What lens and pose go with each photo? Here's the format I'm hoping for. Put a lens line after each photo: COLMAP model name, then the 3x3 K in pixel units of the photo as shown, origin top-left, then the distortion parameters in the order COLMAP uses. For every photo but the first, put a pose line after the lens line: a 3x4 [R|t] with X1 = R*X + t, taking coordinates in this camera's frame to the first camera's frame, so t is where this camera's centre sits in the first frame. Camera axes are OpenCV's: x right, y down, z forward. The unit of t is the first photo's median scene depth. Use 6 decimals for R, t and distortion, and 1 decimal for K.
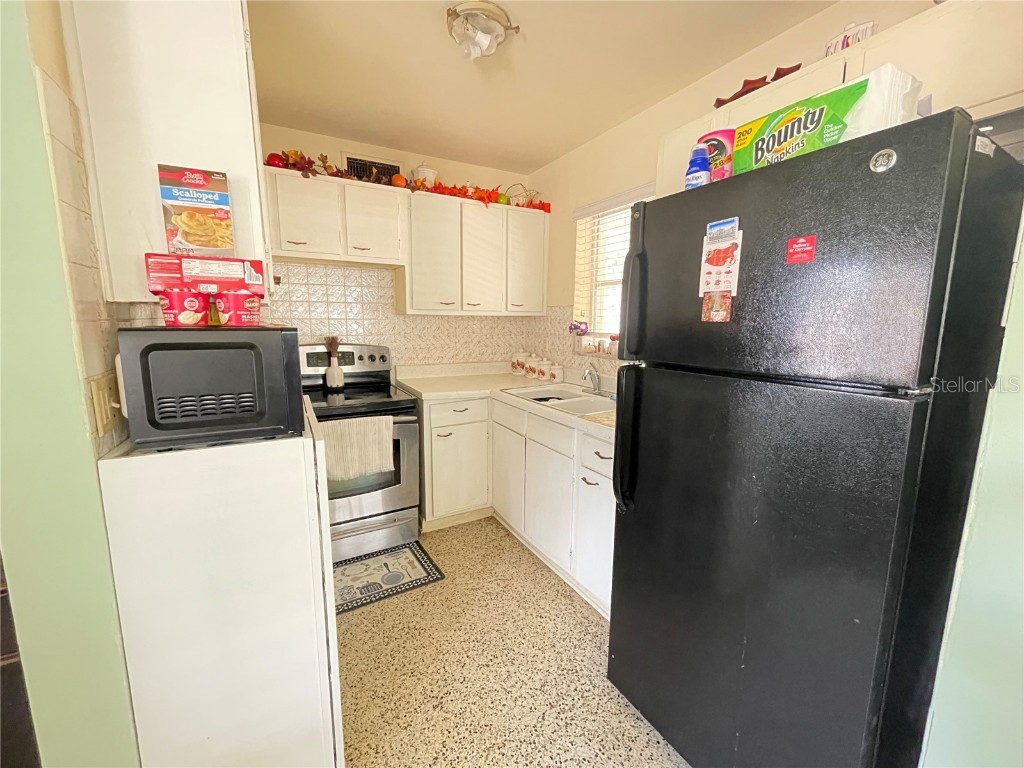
lens RADIAL K [[418.4, 0, 512.0], [0, 418.4, 384.0], [0, 0, 1]] dist [0.000818, -0.000083]
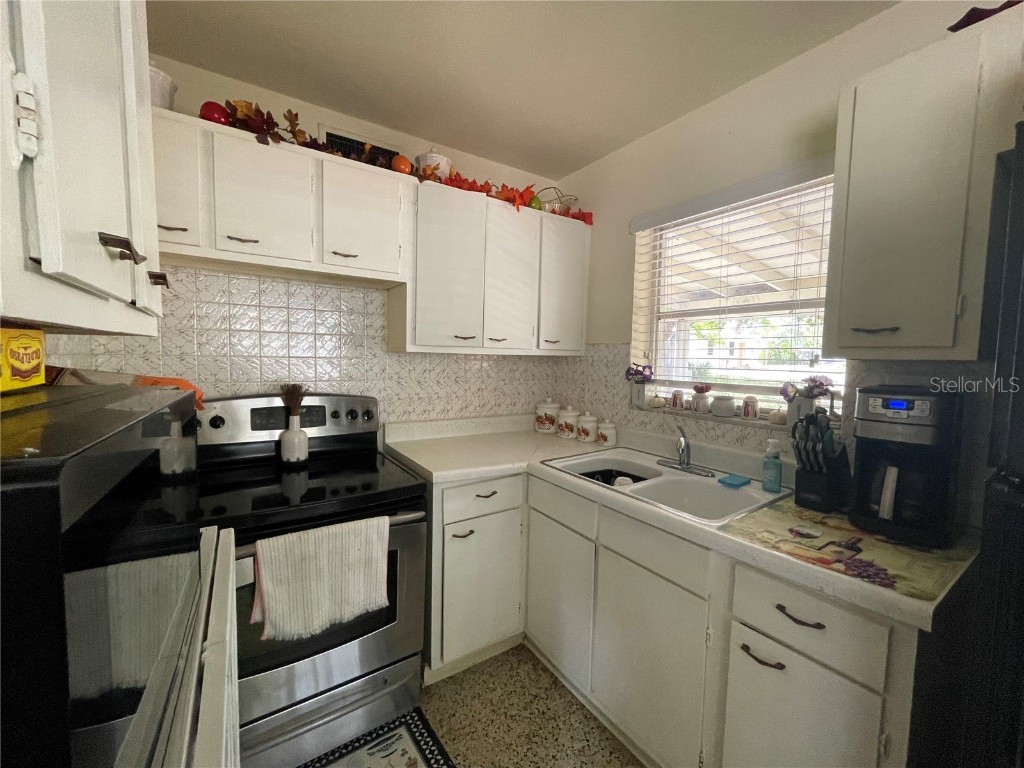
lens RADIAL K [[418.4, 0, 512.0], [0, 418.4, 384.0], [0, 0, 1]] dist [0.000818, -0.000083]
pose [[0.997021, 0.007990, 0.076722, -0.129383], [-0.001300, 0.996220, -0.086855, -0.053637], [-0.077125, 0.086496, 0.993262, 0.301399]]
